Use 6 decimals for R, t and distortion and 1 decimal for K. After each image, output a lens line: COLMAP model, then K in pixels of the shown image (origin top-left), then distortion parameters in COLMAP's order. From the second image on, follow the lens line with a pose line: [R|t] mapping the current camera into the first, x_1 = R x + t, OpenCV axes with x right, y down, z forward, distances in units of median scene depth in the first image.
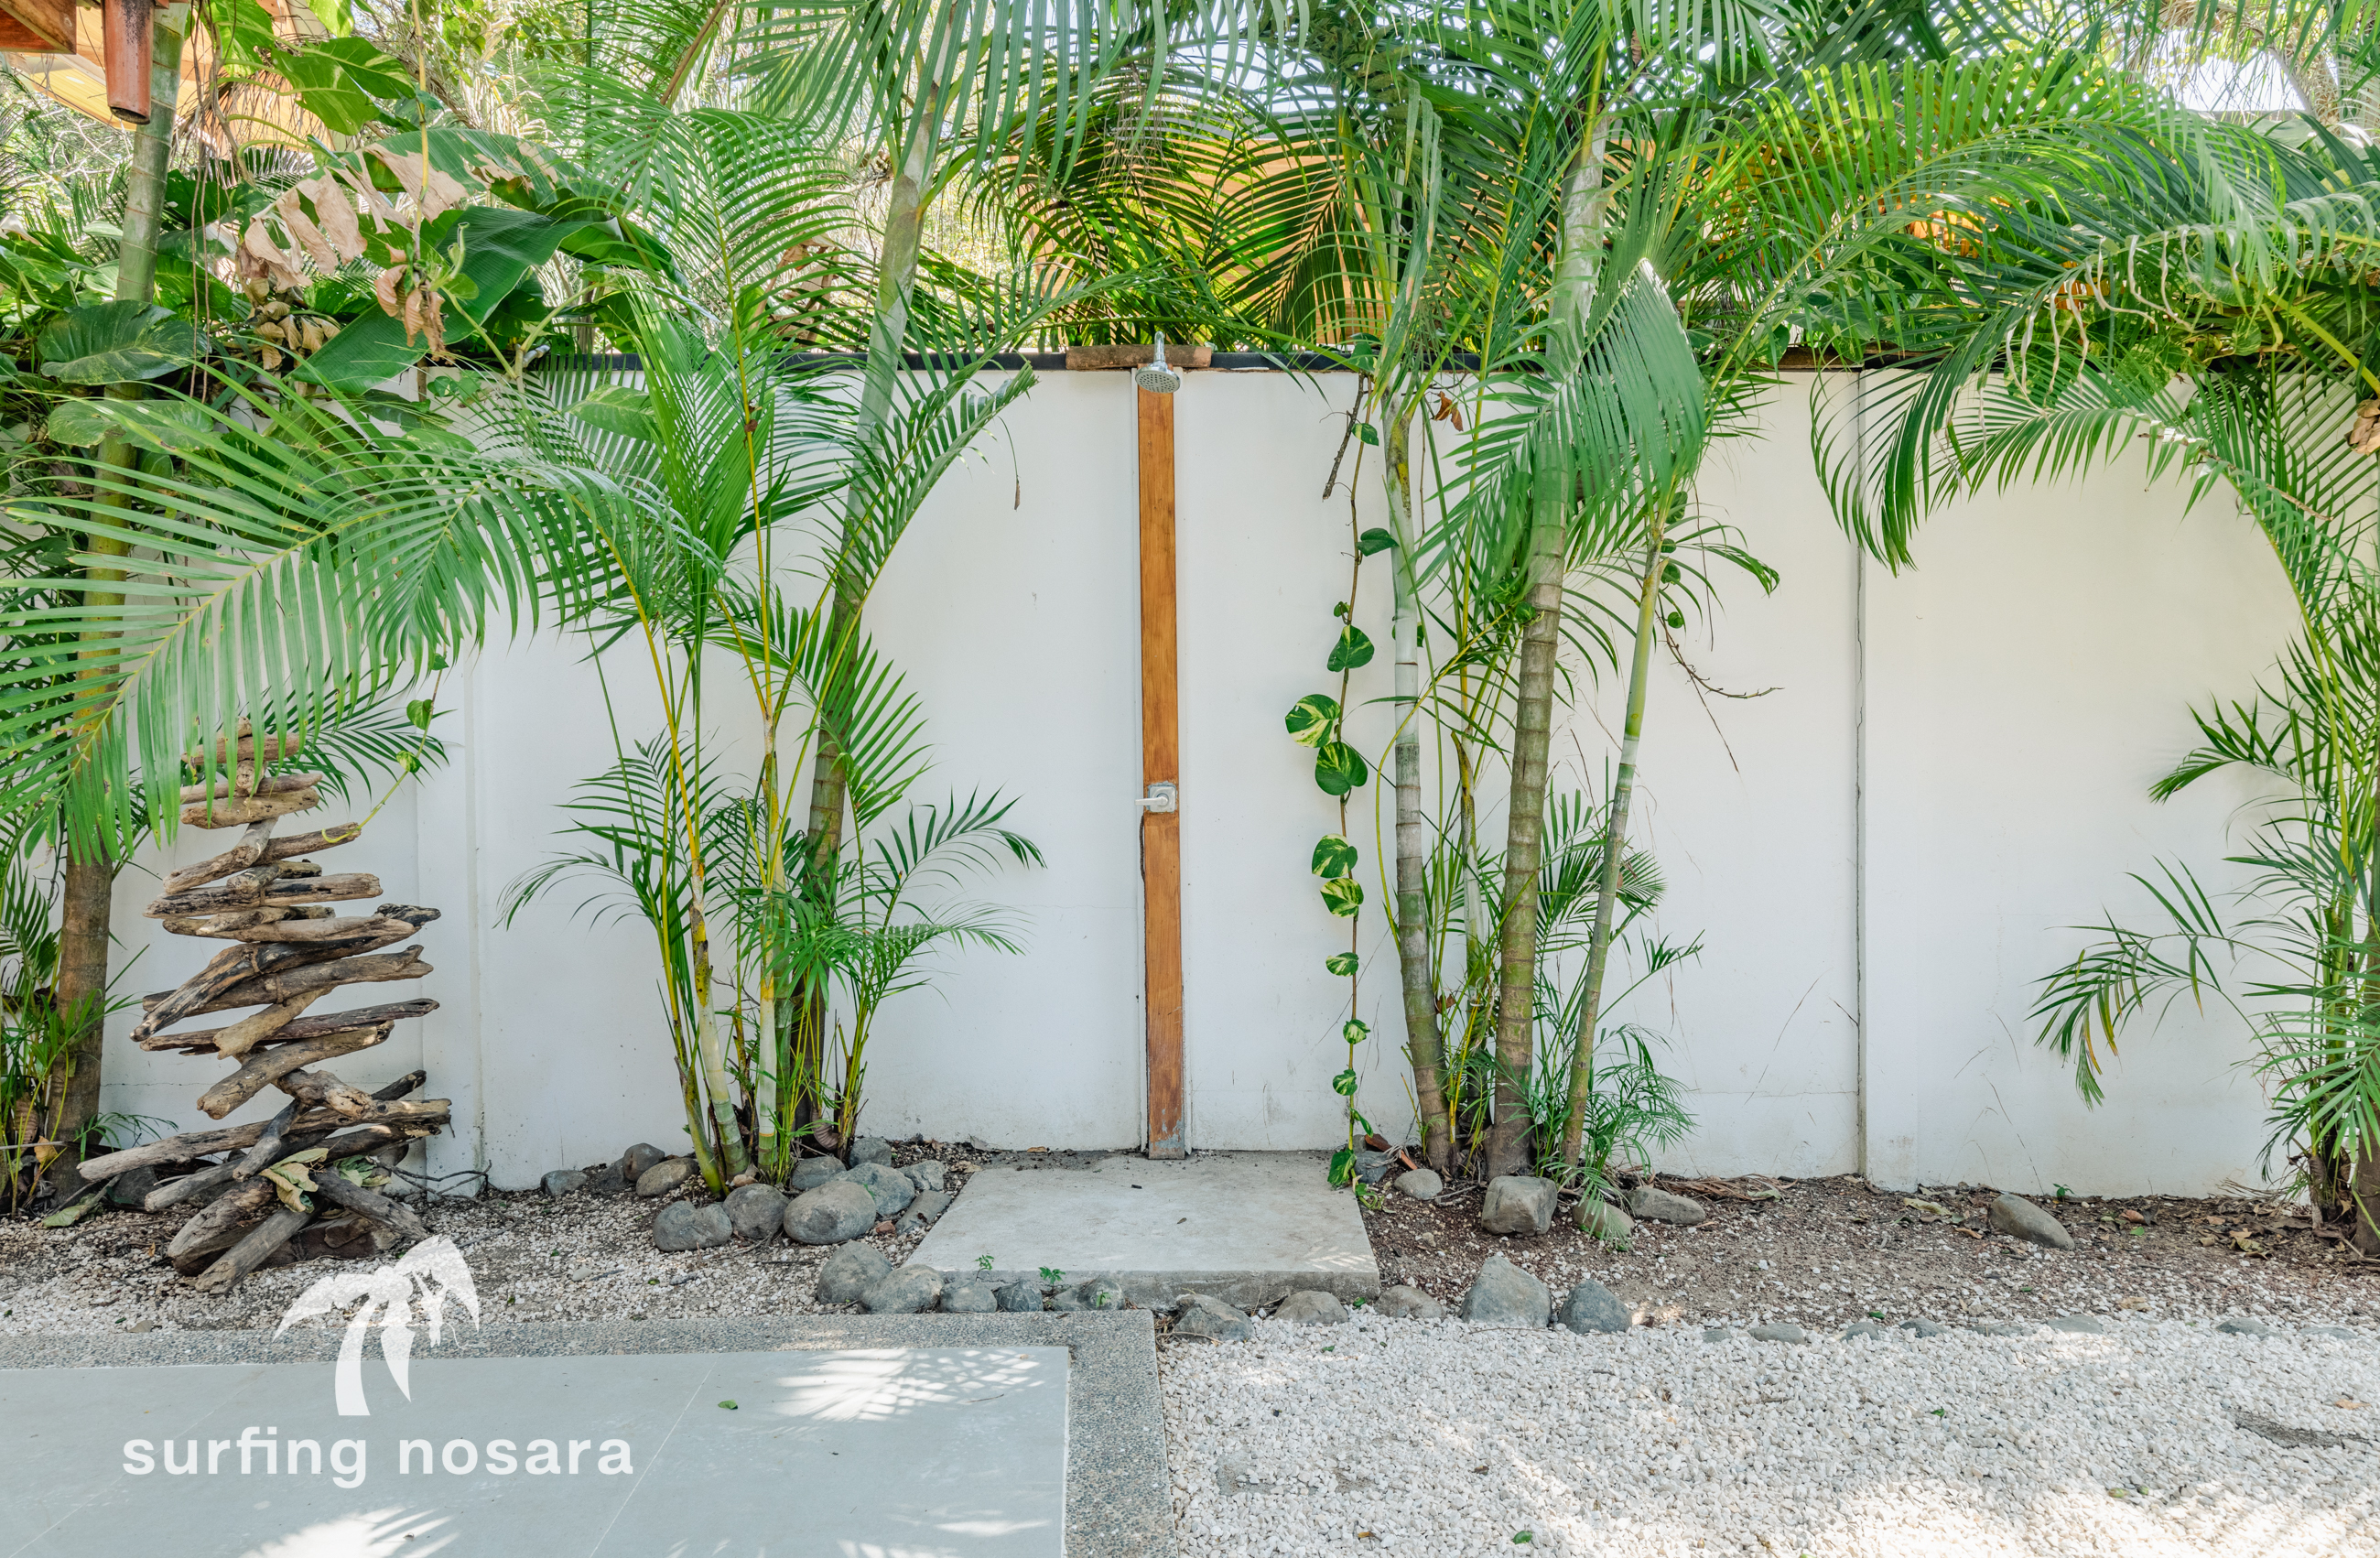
lens RADIAL K [[1342.9, 0, 1185.0], [0, 1342.9, 779.3], [0, 0, 1]] dist [-0.004328, -0.002166]
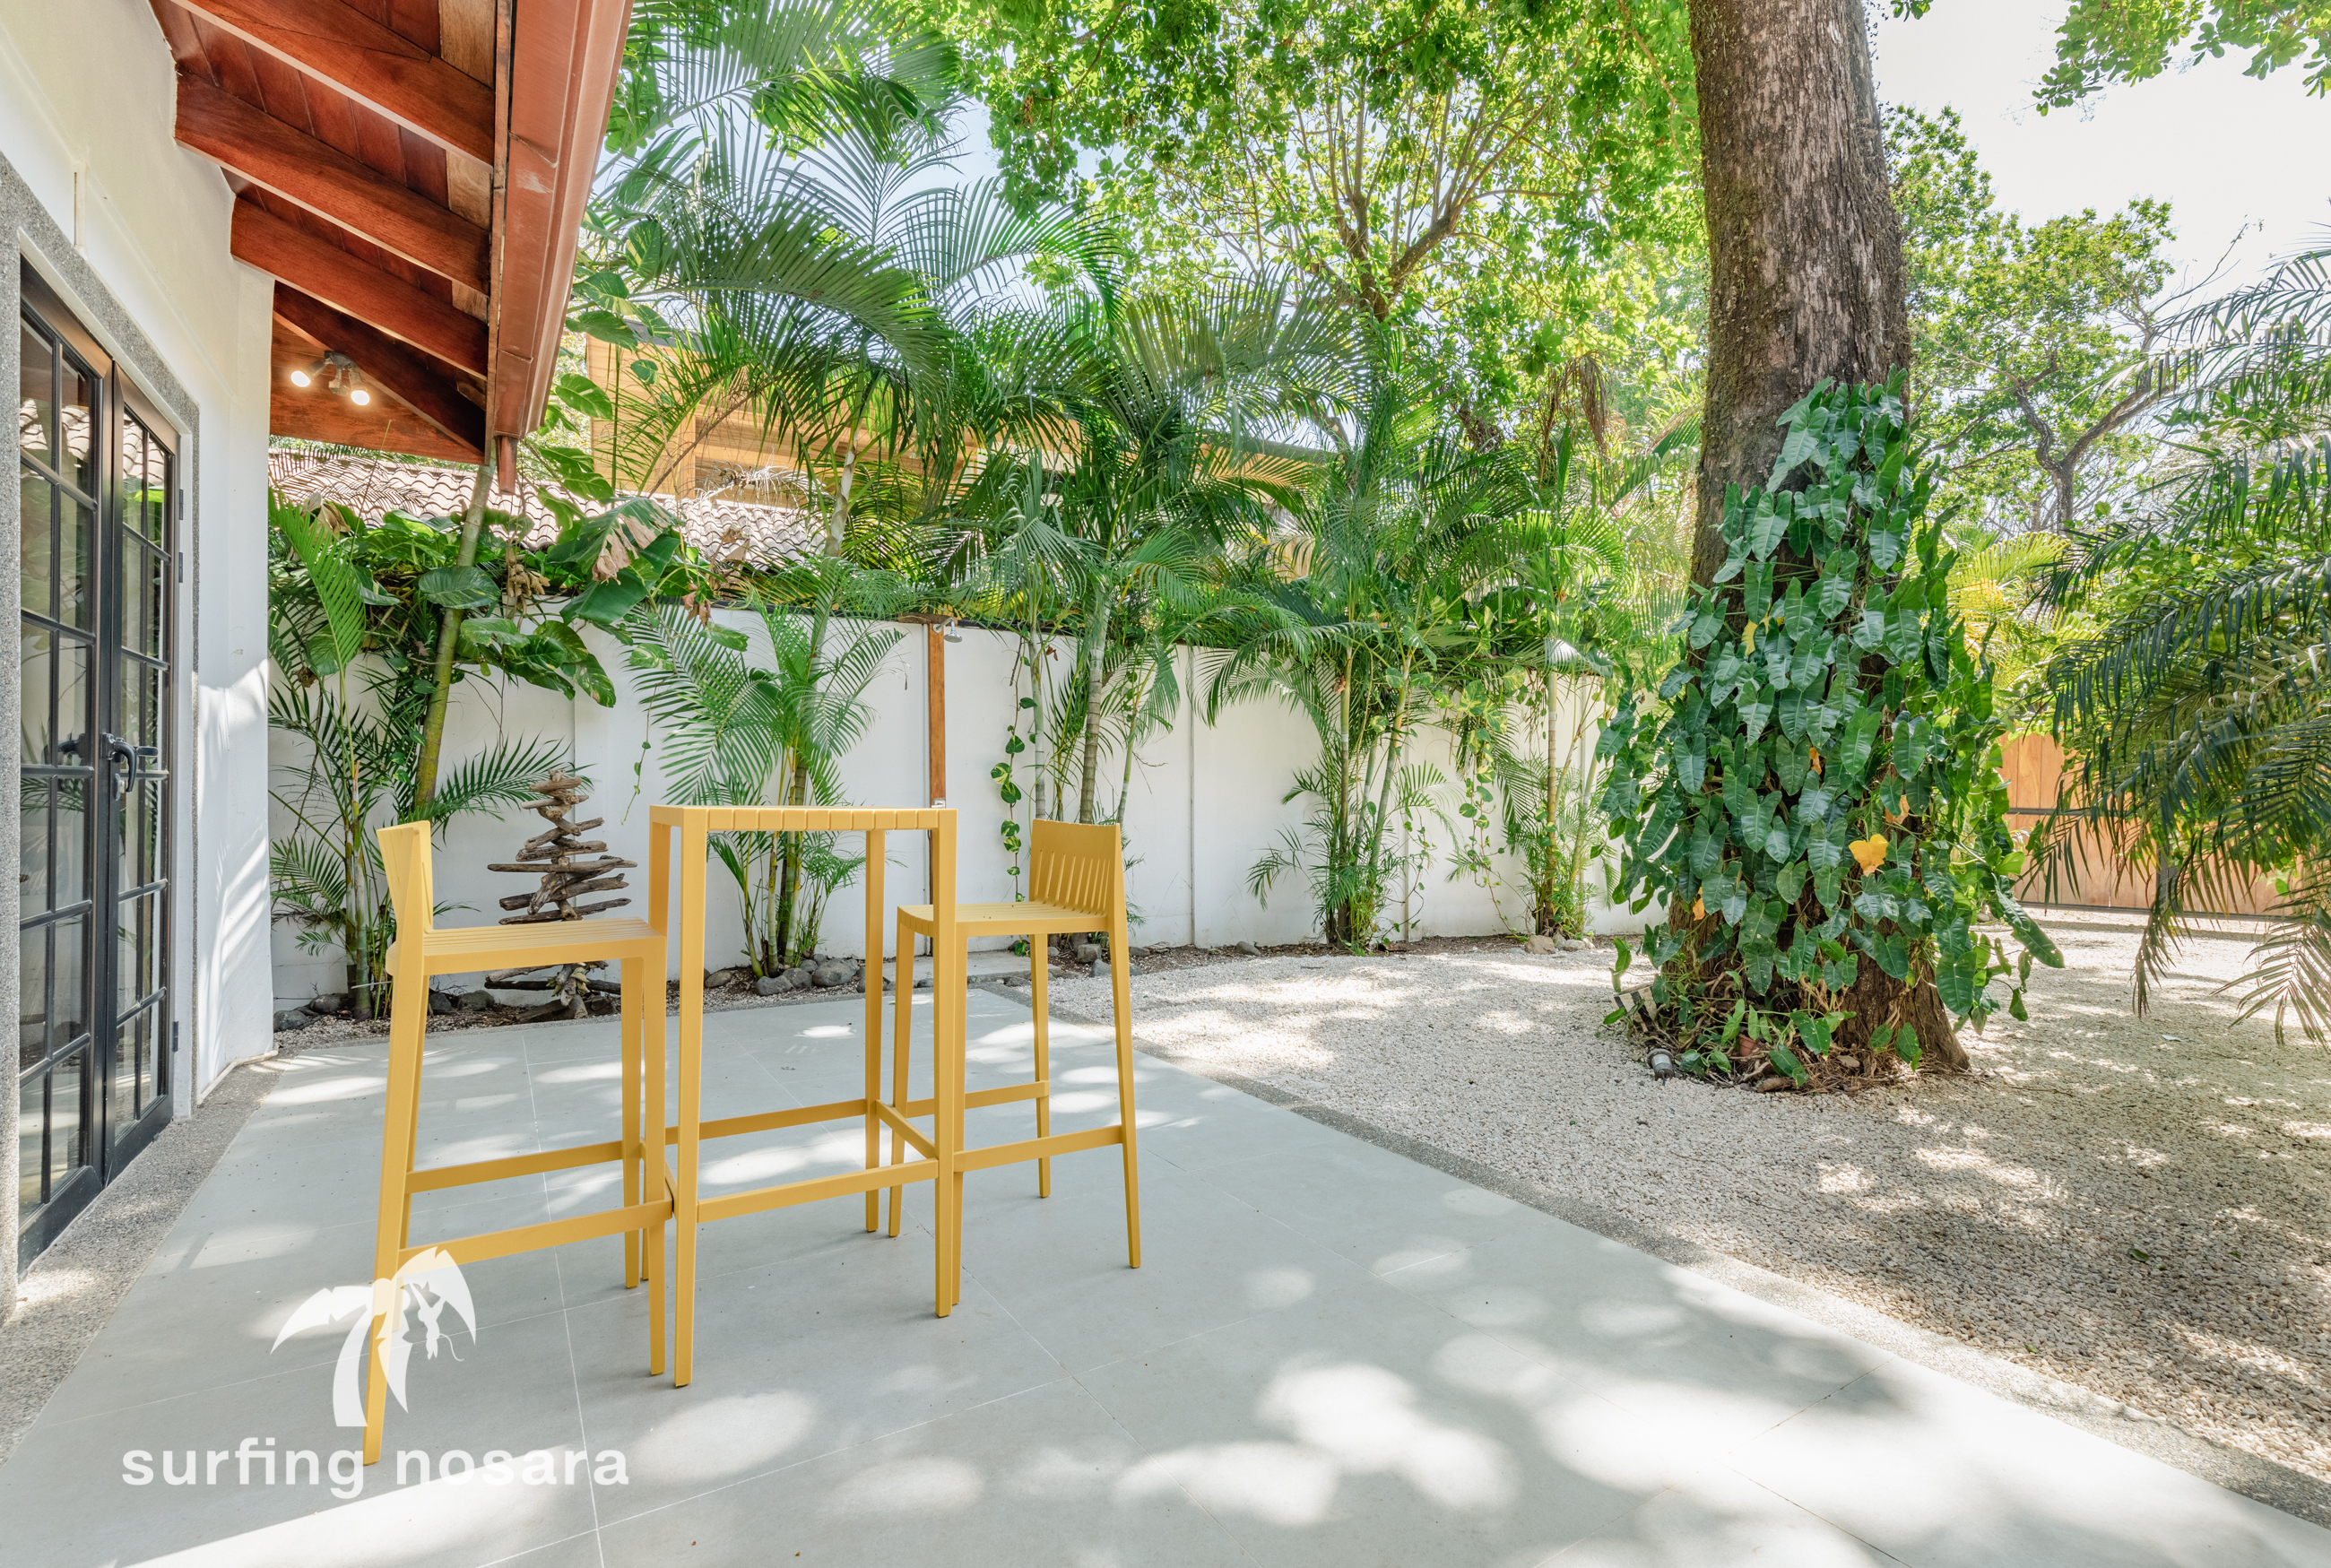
lens RADIAL K [[1067.9, 0, 1165.7], [0, 1067.9, 784.4], [0, 0, 1]] dist [0.003632, -0.000753]
pose [[0.878499, 0.004765, 0.477721, -0.586032], [0.002871, 0.999880, -0.015252, 0.007460], [-0.477736, 0.014771, 0.878379, -0.884607]]
